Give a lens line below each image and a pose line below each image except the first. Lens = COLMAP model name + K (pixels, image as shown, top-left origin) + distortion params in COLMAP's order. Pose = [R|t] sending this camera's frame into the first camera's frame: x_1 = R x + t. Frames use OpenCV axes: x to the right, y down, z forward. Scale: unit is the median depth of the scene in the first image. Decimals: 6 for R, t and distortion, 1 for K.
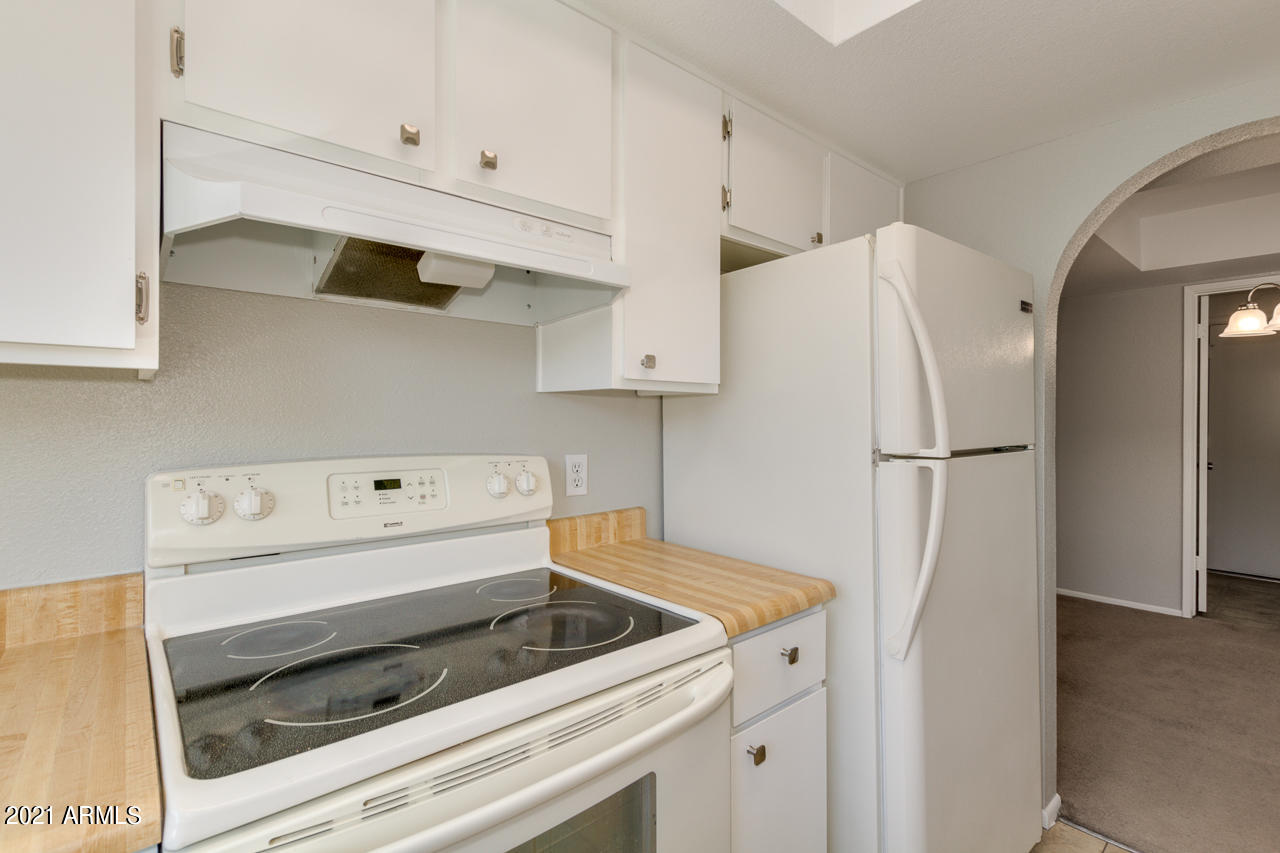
lens RADIAL K [[583.4, 0, 643.4], [0, 583.4, 421.4], [0, 0, 1]] dist [-0.000186, -0.000187]
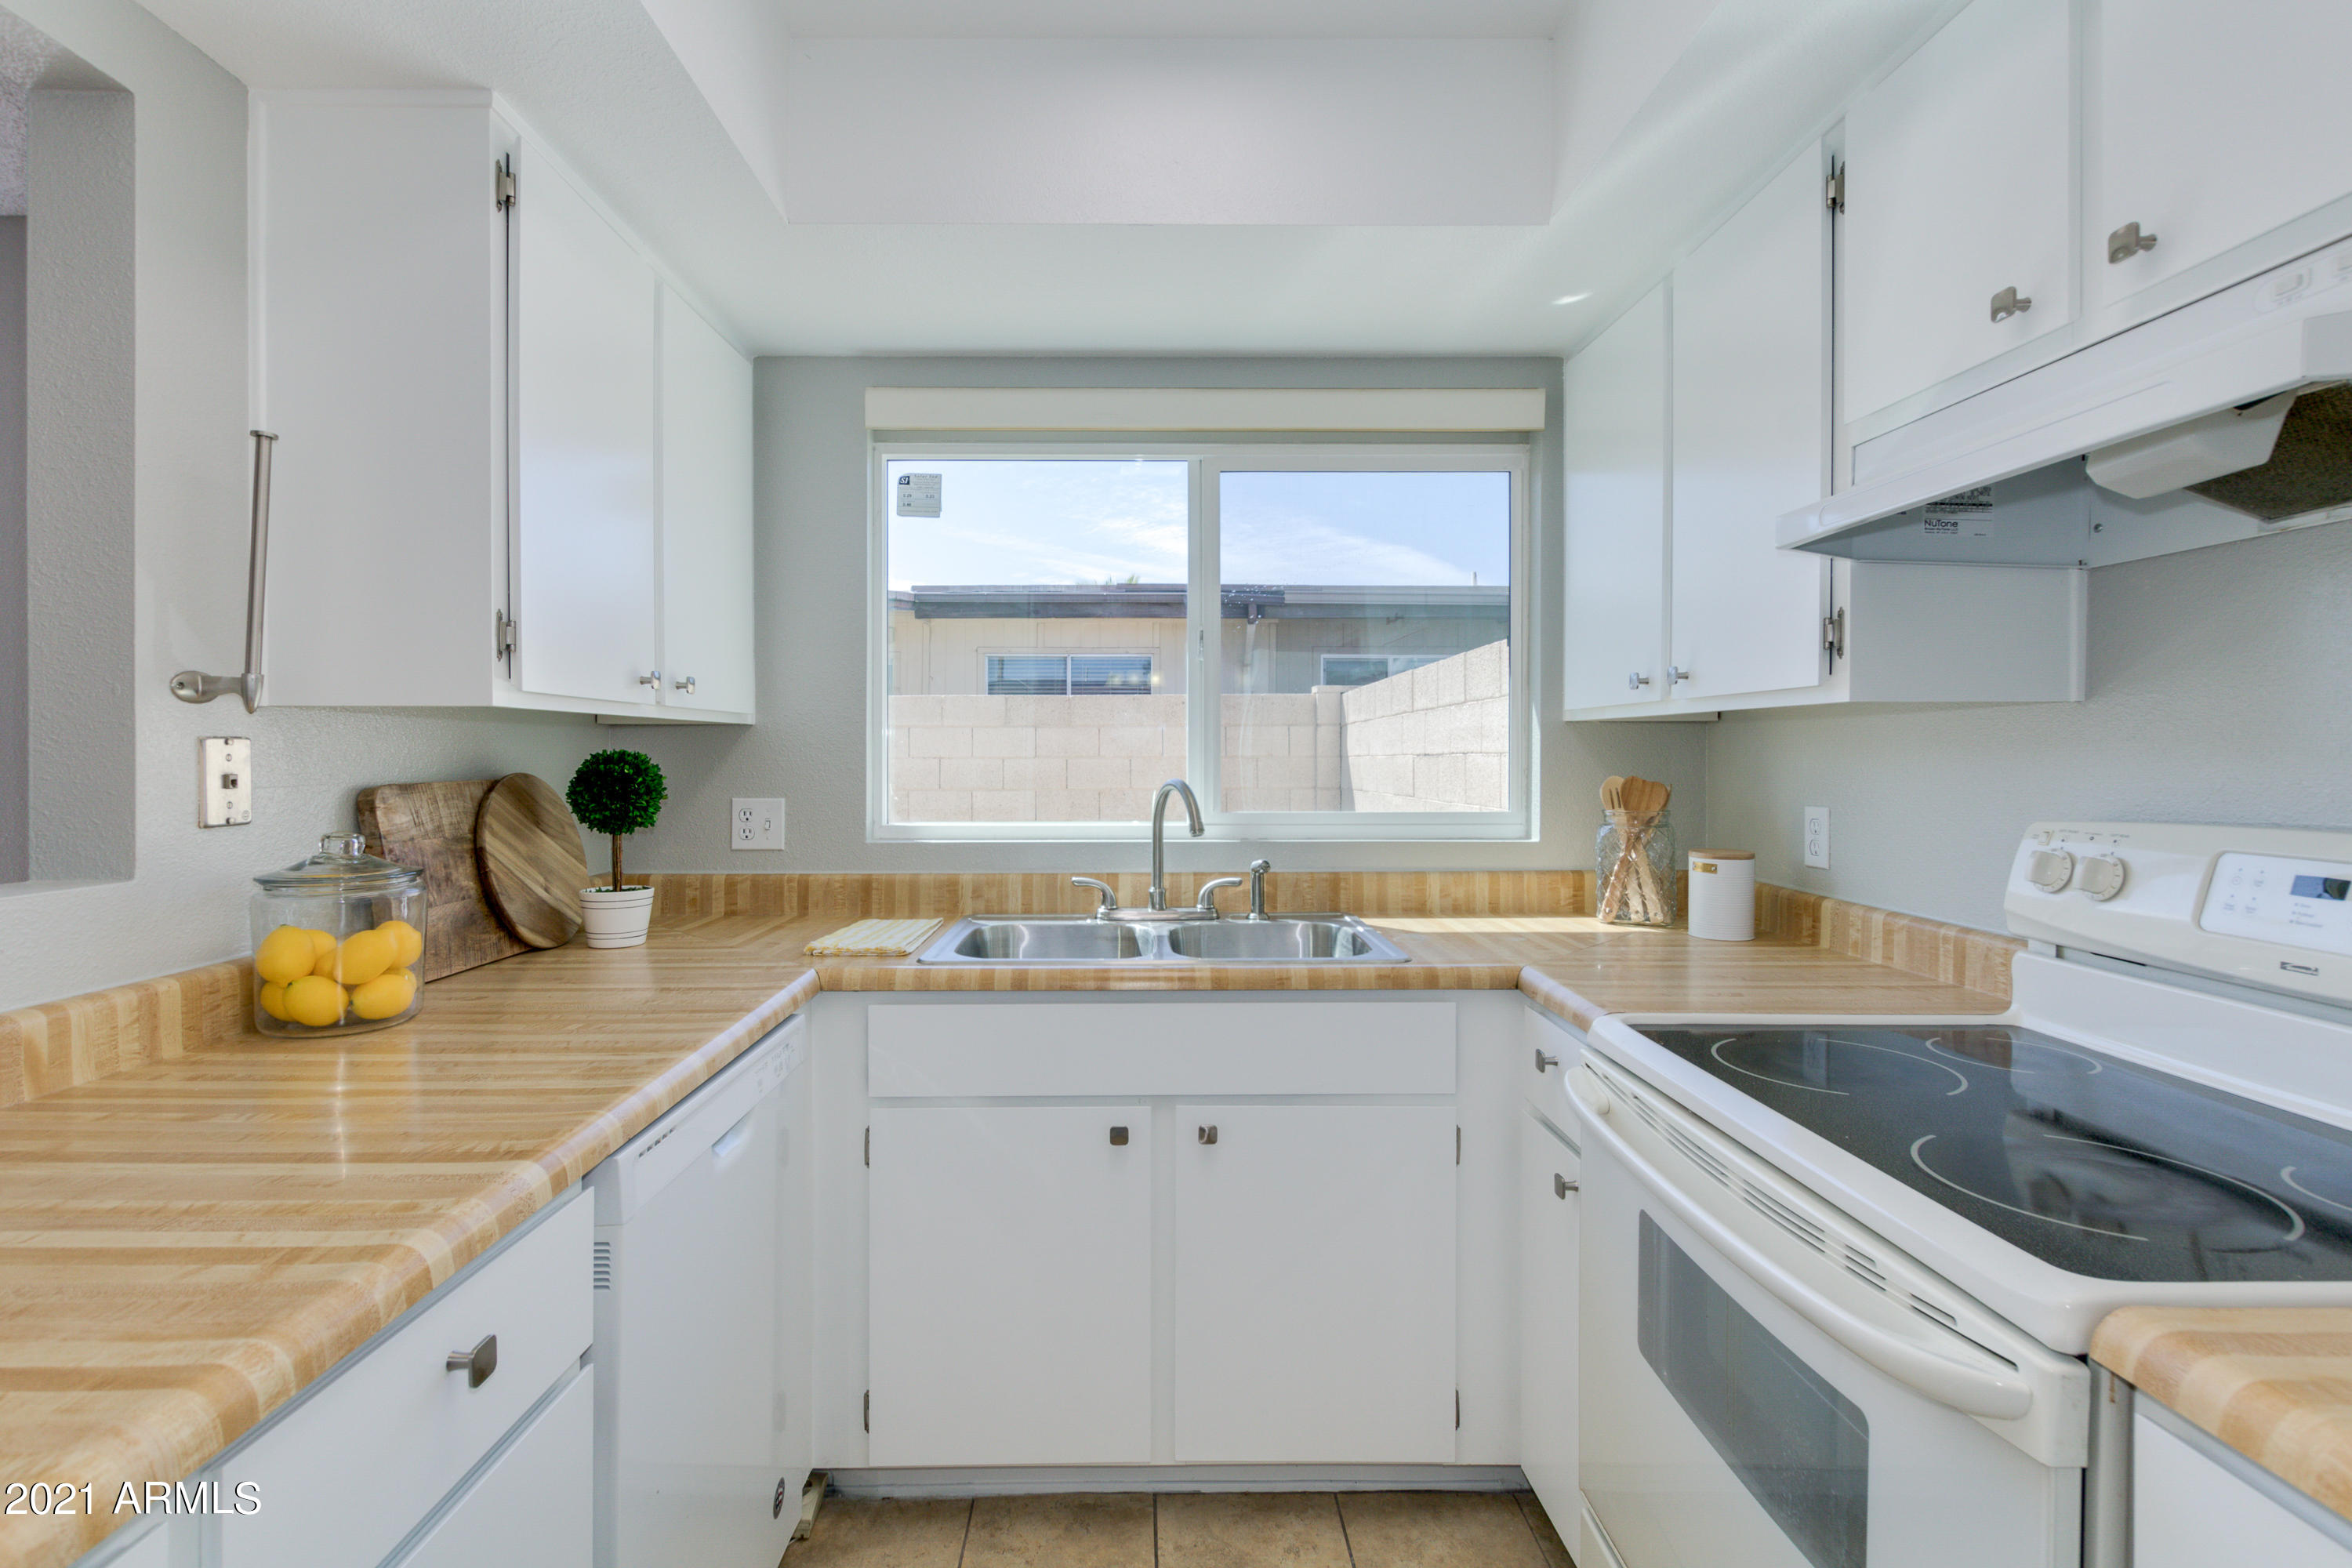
lens RADIAL K [[1093.3, 0, 1170.6], [0, 1093.3, 765.2], [0, 0, 1]] dist [0.004048, 0.000432]
pose [[-0.633664, 0.006825, -0.773579, 0.379324], [-0.003707, 0.999923, 0.011858, -0.000595], [0.773600, 0.010382, -0.633589, 0.363278]]
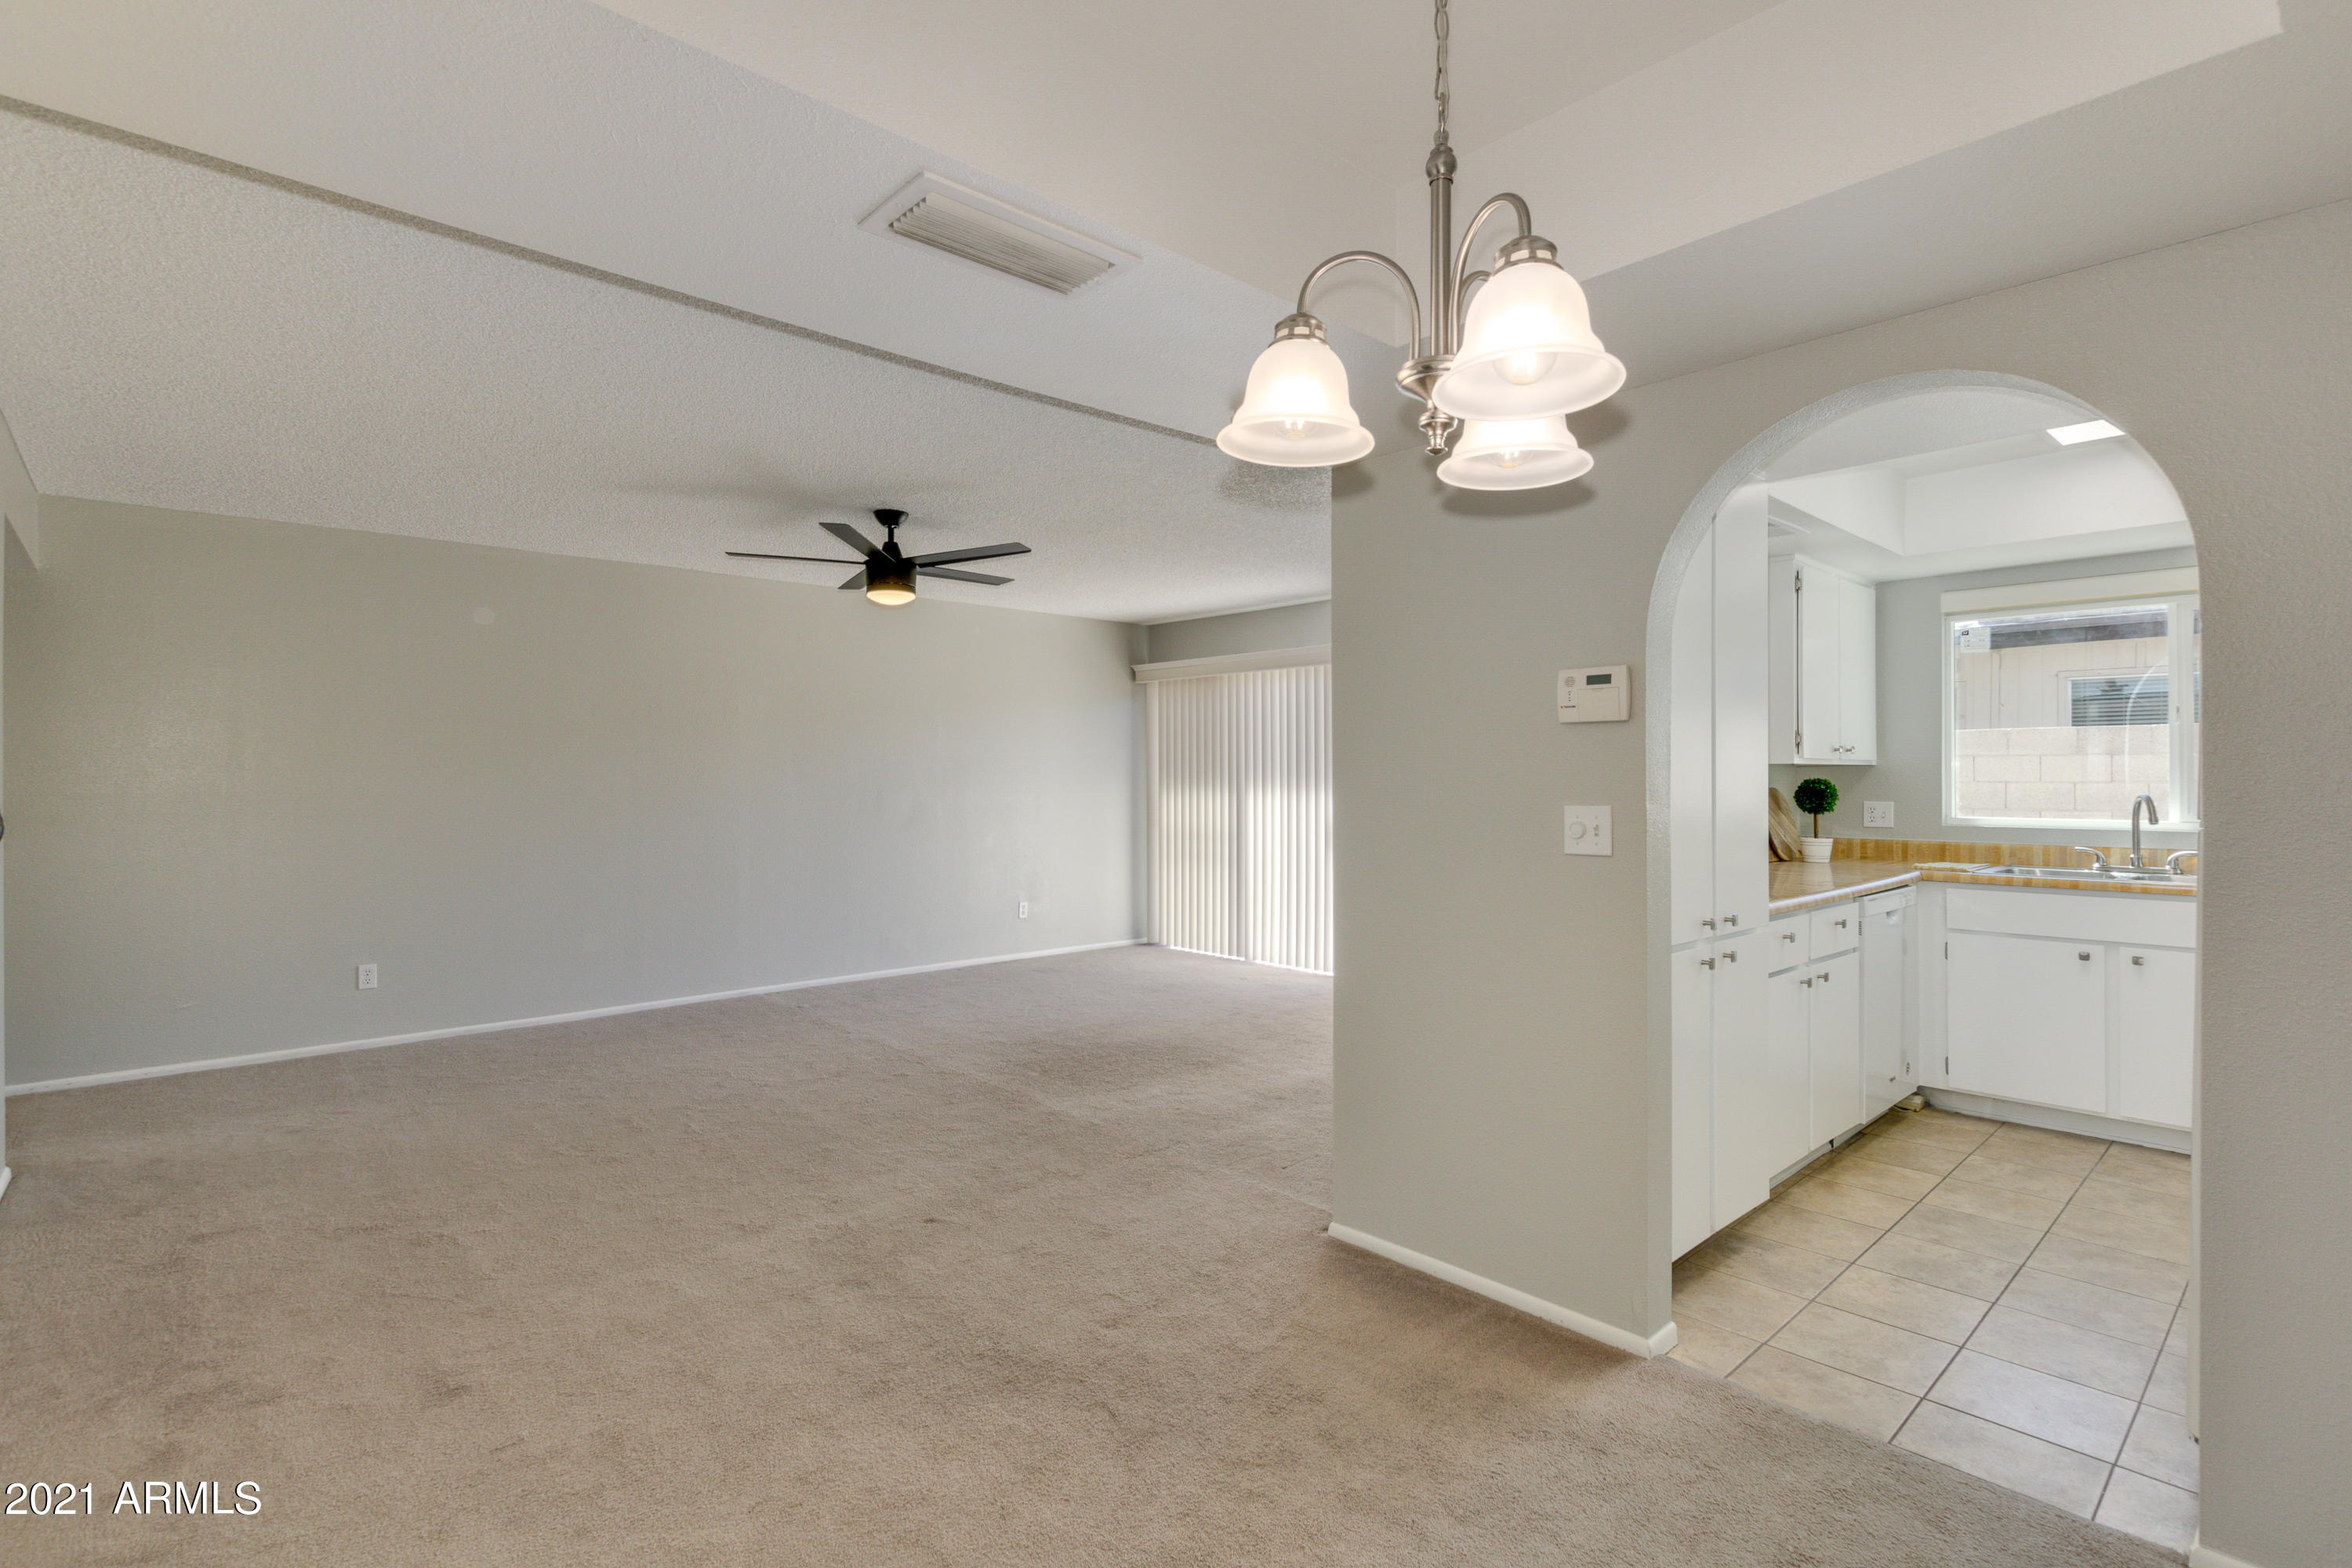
lens RADIAL K [[1093.3, 0, 1170.6], [0, 1093.3, 765.2], [0, 0, 1]] dist [0.004048, 0.000432]
pose [[-0.999924, -0.002068, -0.012184, 1.150316], [-0.002012, 0.999988, -0.004570, -0.012075], [0.012194, -0.004546, -0.999915, 1.408482]]
